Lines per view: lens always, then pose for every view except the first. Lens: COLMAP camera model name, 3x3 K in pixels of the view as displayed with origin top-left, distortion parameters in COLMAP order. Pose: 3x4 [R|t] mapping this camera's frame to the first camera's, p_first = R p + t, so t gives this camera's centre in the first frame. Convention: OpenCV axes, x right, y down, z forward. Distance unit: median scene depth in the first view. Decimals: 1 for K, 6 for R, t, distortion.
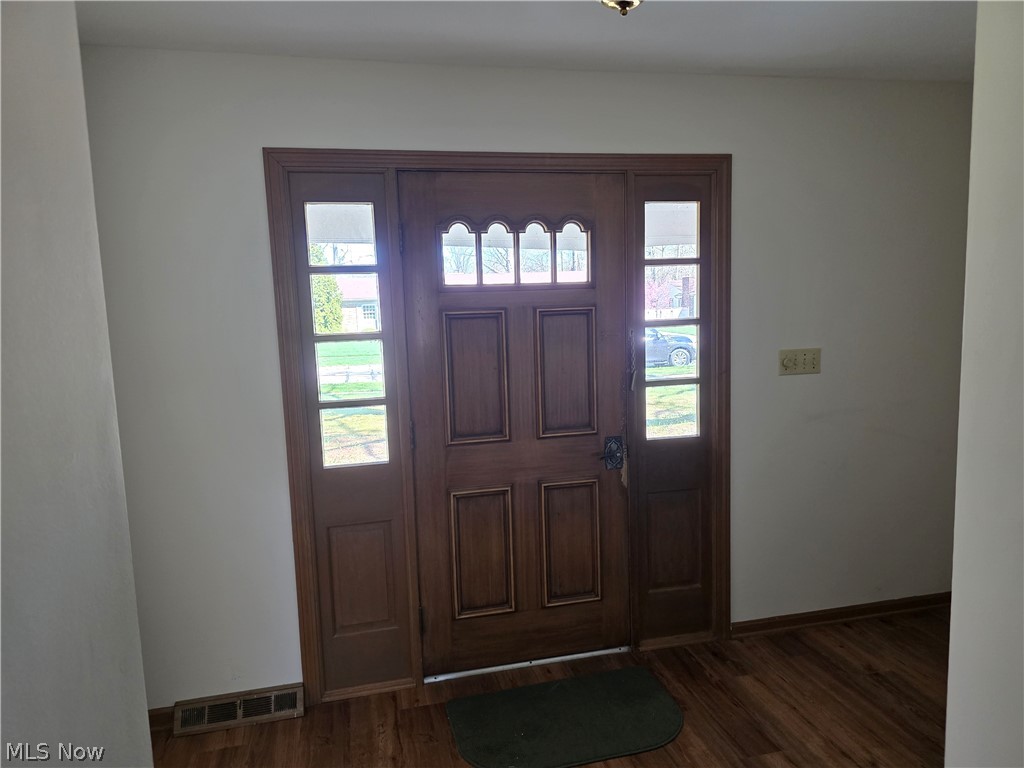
lens RADIAL K [[690.7, 0, 512.0], [0, 690.7, 384.0], [0, 0, 1]] dist [0.073398, -0.071267]
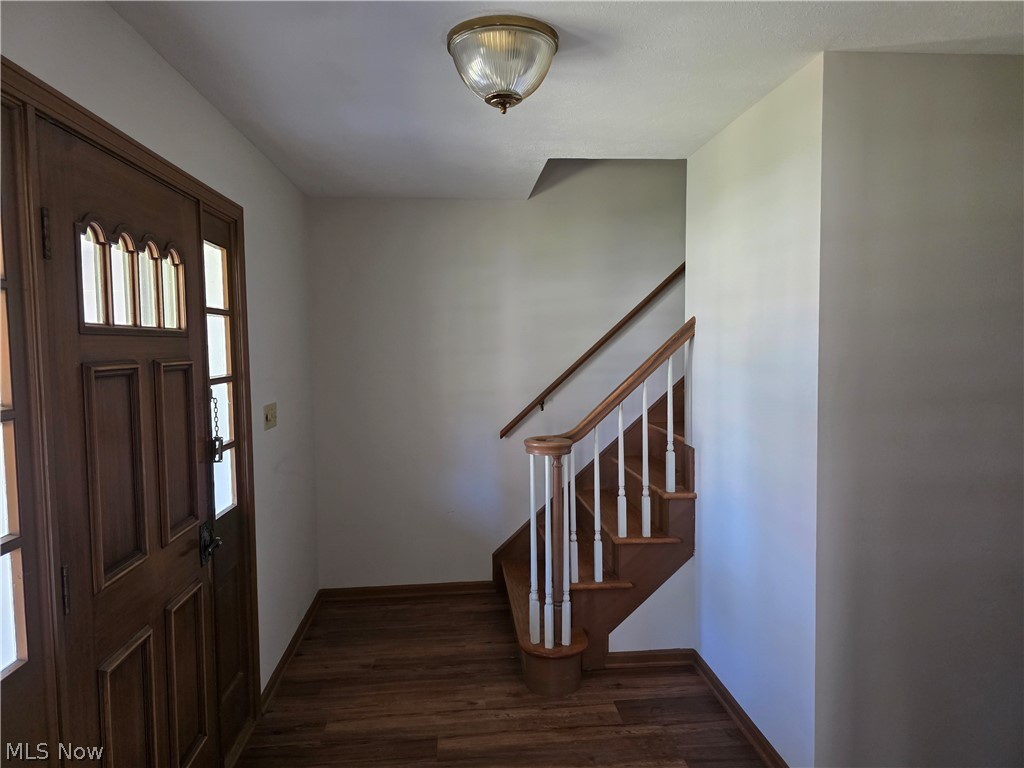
lens RADIAL K [[690.7, 0, 512.0], [0, 690.7, 384.0], [0, 0, 1]] dist [0.073398, -0.071267]
pose [[0.154326, -0.027092, 0.987648, -0.623471], [0.128023, 0.991745, 0.007200, -0.045504], [-0.979690, 0.125331, 0.156521, 0.531389]]
